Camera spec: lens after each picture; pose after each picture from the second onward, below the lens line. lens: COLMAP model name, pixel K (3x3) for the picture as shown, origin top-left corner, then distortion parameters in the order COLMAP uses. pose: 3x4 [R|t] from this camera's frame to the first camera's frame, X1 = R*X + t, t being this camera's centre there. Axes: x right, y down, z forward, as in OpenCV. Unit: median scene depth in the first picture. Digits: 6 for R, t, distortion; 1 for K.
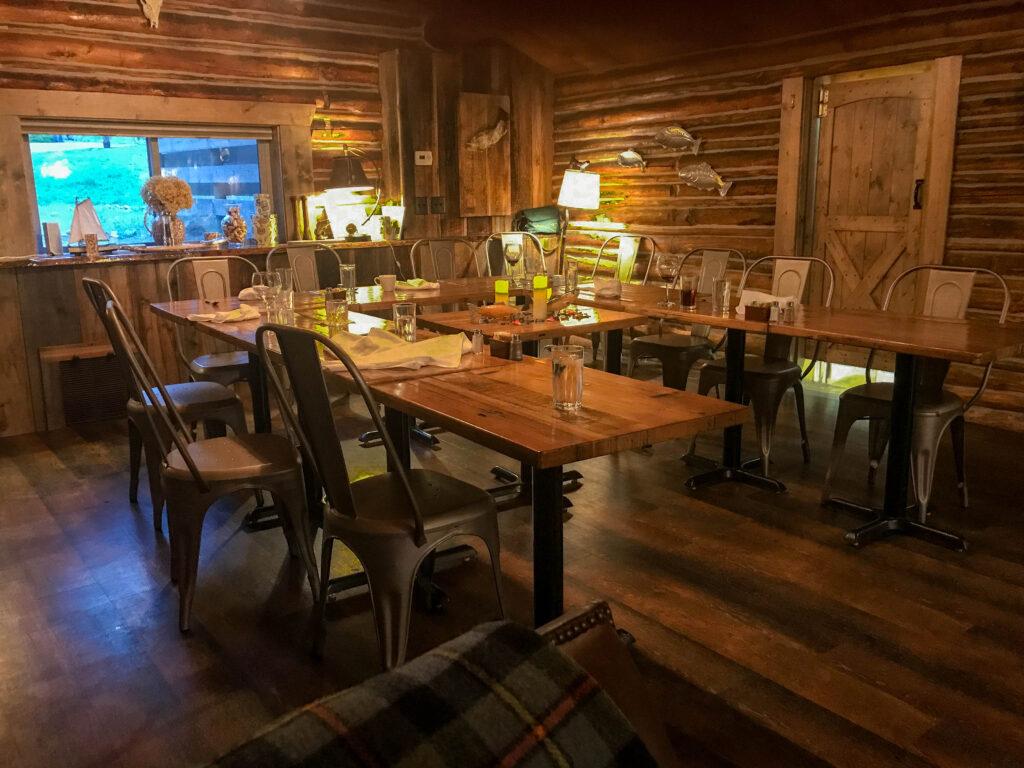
lens RADIAL K [[849.2, 0, 495.5], [0, 849.2, 371.1], [0, 0, 1]] dist [0.013606, 0.006228]
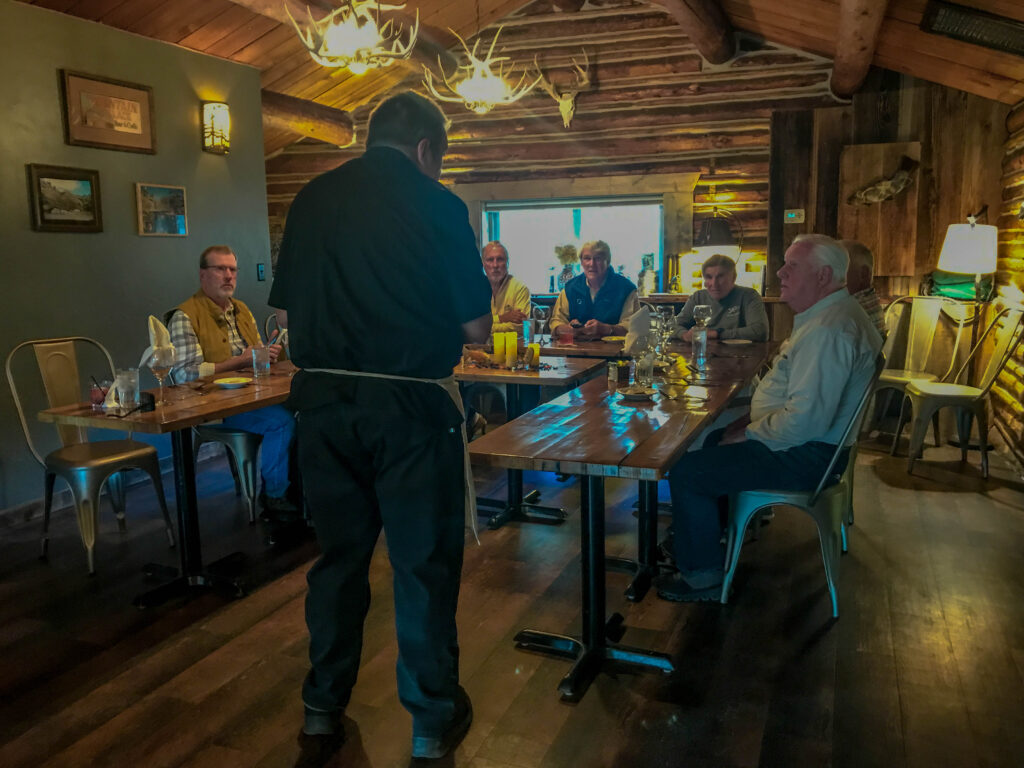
lens RADIAL K [[852.0, 0, 523.1], [0, 852.0, 379.0], [0, 0, 1]] dist [-0.026486, 0.089706]
pose [[0.544131, 0.135582, -0.827973, 0.595333], [-0.160605, 0.985439, 0.055820, -0.071247], [0.823485, 0.102603, 0.557983, 0.217527]]
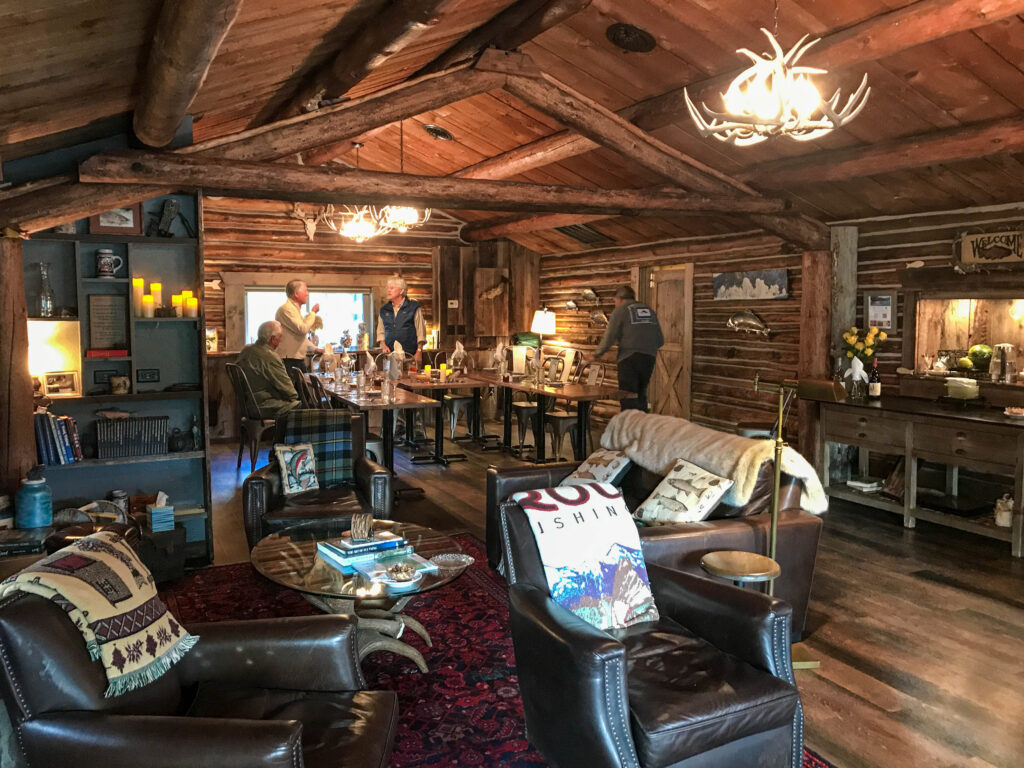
lens RADIAL K [[826.1, 0, 512.0], [0, 826.1, 384.0], [0, 0, 1]] dist [0.091733, -0.175243]
pose [[0.981695, 0.034411, -0.187326, 0.374963], [-0.055185, 0.992744, -0.106834, 0.096800], [0.182291, 0.115216, 0.976471, -0.664888]]
